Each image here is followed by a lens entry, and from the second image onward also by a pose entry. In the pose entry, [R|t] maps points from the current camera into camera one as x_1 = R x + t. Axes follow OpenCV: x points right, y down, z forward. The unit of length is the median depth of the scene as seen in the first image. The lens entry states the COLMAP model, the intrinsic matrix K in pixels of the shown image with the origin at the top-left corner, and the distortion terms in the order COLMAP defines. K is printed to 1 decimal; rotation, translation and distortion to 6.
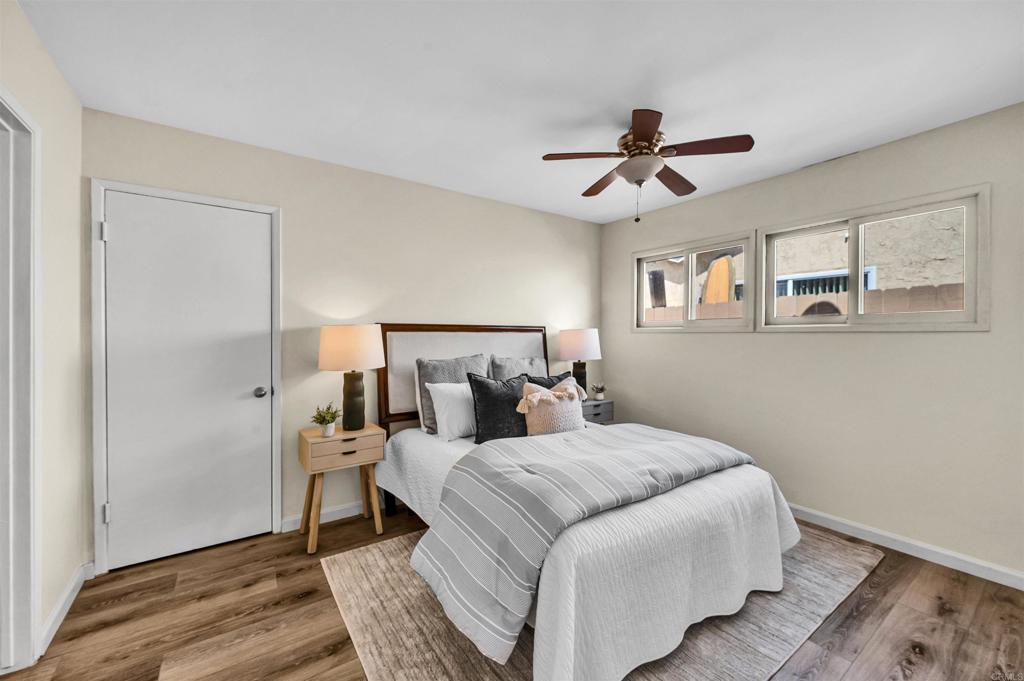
lens RADIAL K [[396.8, 0, 512.0], [0, 396.8, 340.5], [0, 0, 1]] dist [-0.002572, -0.000561]
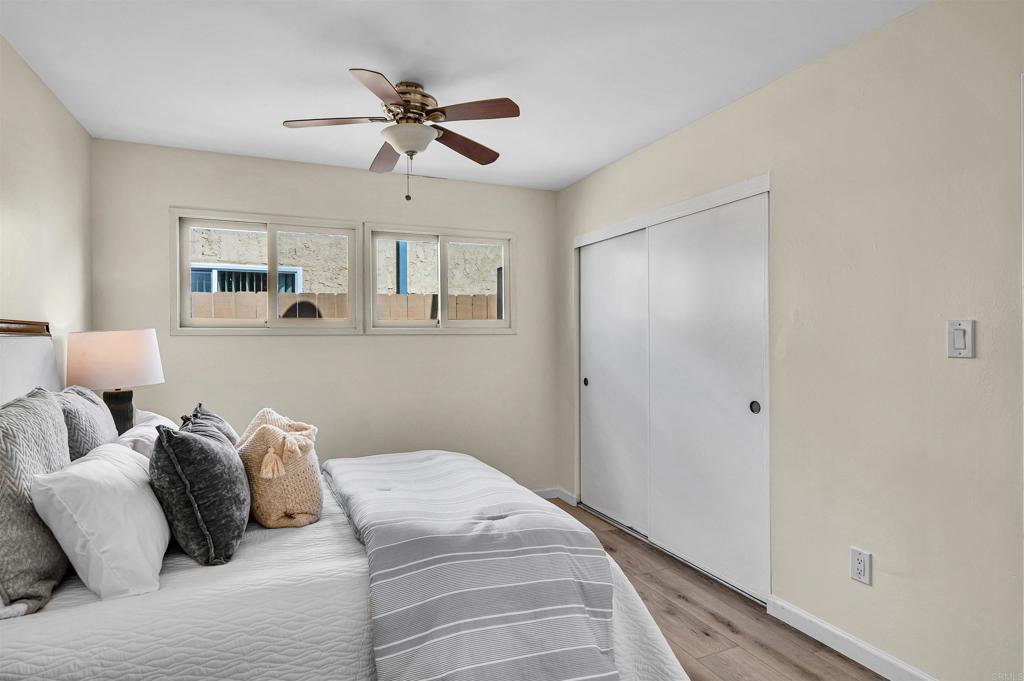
lens RADIAL K [[562.5, 0, 512.0], [0, 562.5, 340.5], [0, 0, 1]] dist [0.004157, -0.000248]
pose [[0.197726, -0.003321, 0.980252, -0.457734], [0.017219, 0.999852, -0.000085, -0.004024], [-0.980106, 0.016895, 0.197754, 0.342556]]
